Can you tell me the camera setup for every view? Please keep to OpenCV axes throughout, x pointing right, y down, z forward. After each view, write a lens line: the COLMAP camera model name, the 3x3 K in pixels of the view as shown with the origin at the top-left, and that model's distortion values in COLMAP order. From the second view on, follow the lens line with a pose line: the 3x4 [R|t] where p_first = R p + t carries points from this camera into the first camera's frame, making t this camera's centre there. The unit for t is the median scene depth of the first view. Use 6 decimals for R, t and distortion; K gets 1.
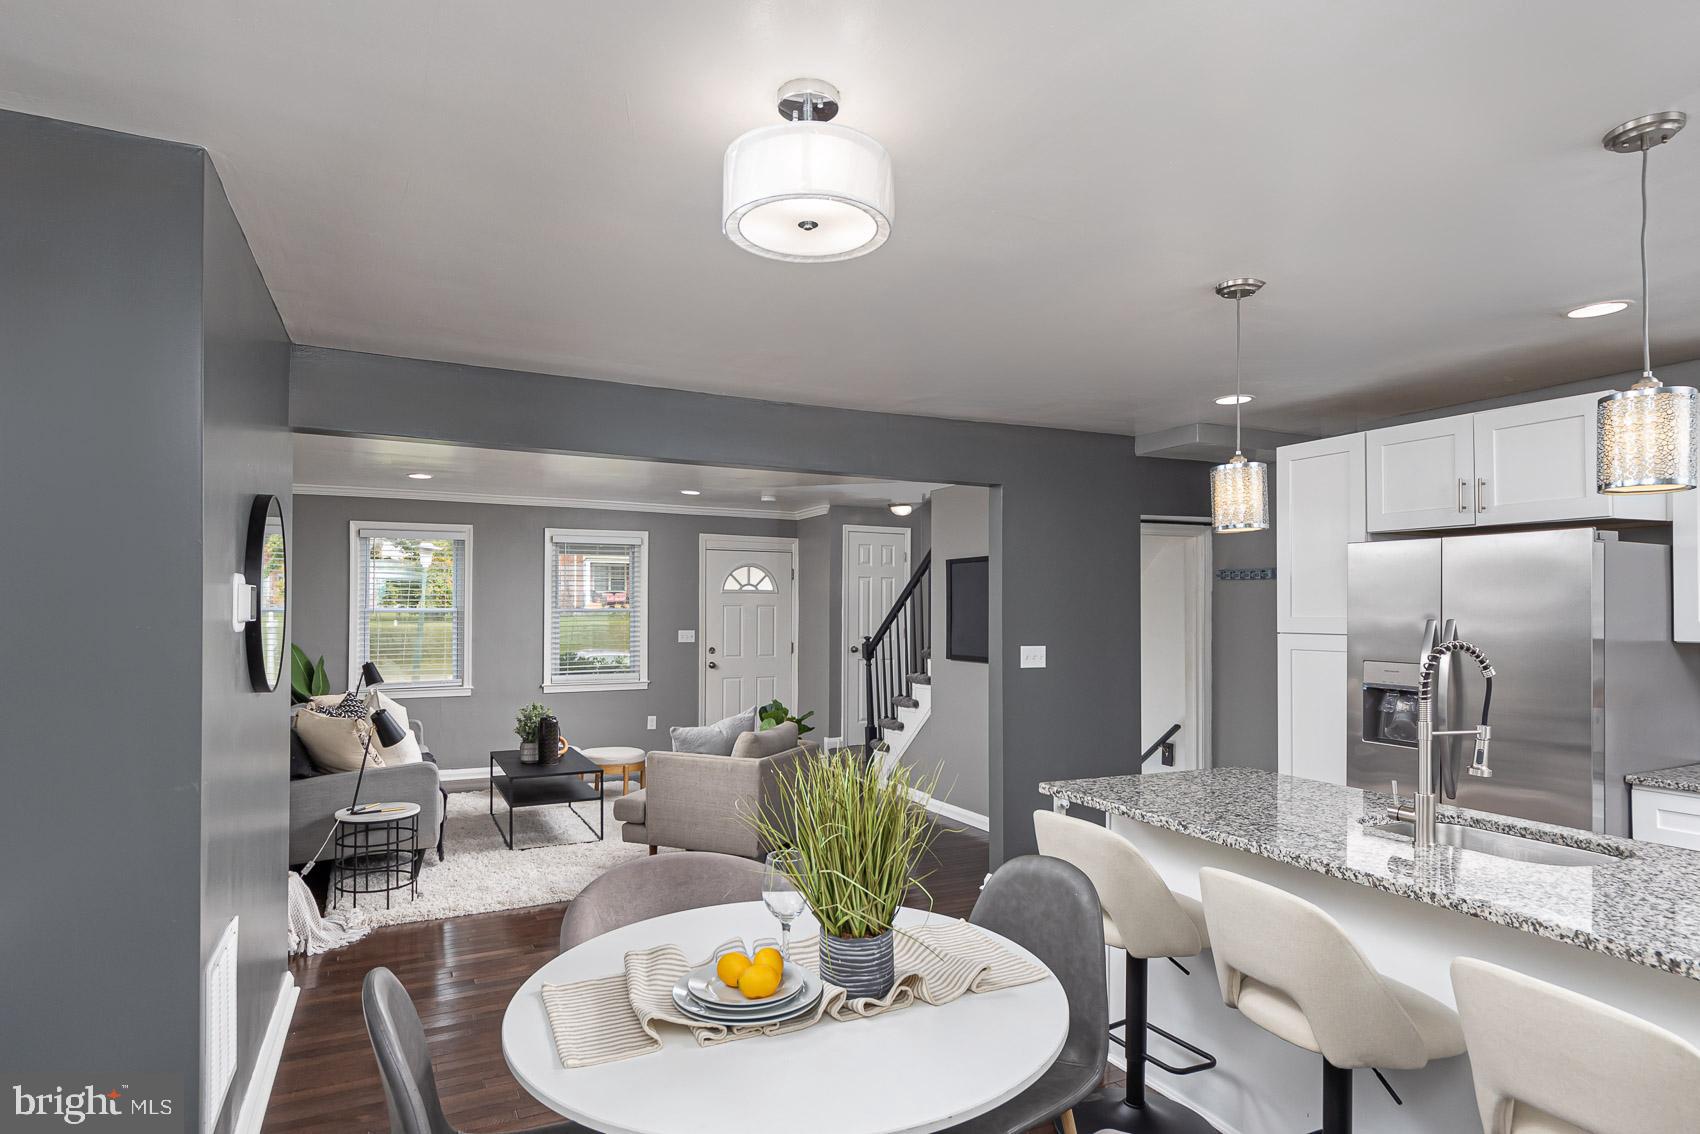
lens RADIAL K [[938.0, 0, 820.5], [0, 938.0, 603.8], [0, 0, 1]] dist [-0.001100, -0.000024]
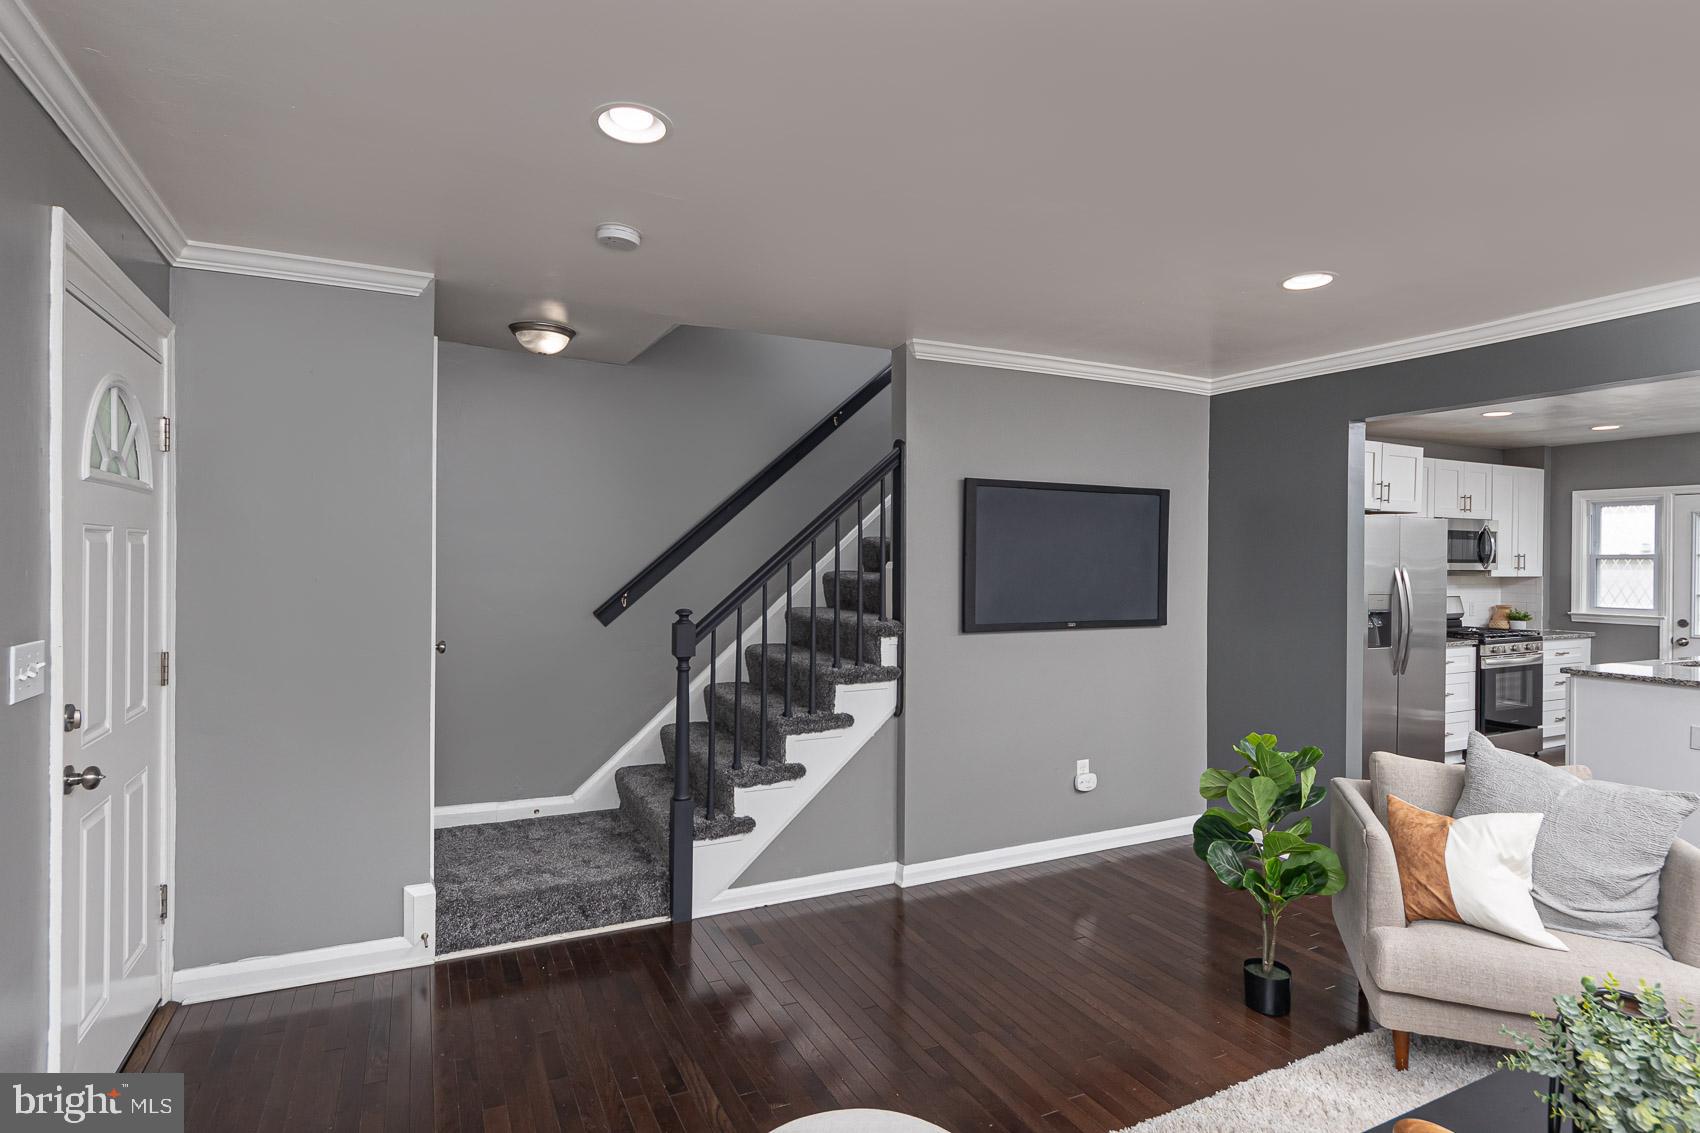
lens RADIAL K [[879.5, 0, 843.2], [0, 879.5, 559.8], [0, 0, 1]] dist [0.002852, 0.001474]
pose [[-0.028283, -0.002124, 0.999598, -0.399116], [-0.015886, 0.999872, 0.001675, 0.007852], [-0.999474, -0.015832, -0.028313, 0.939674]]
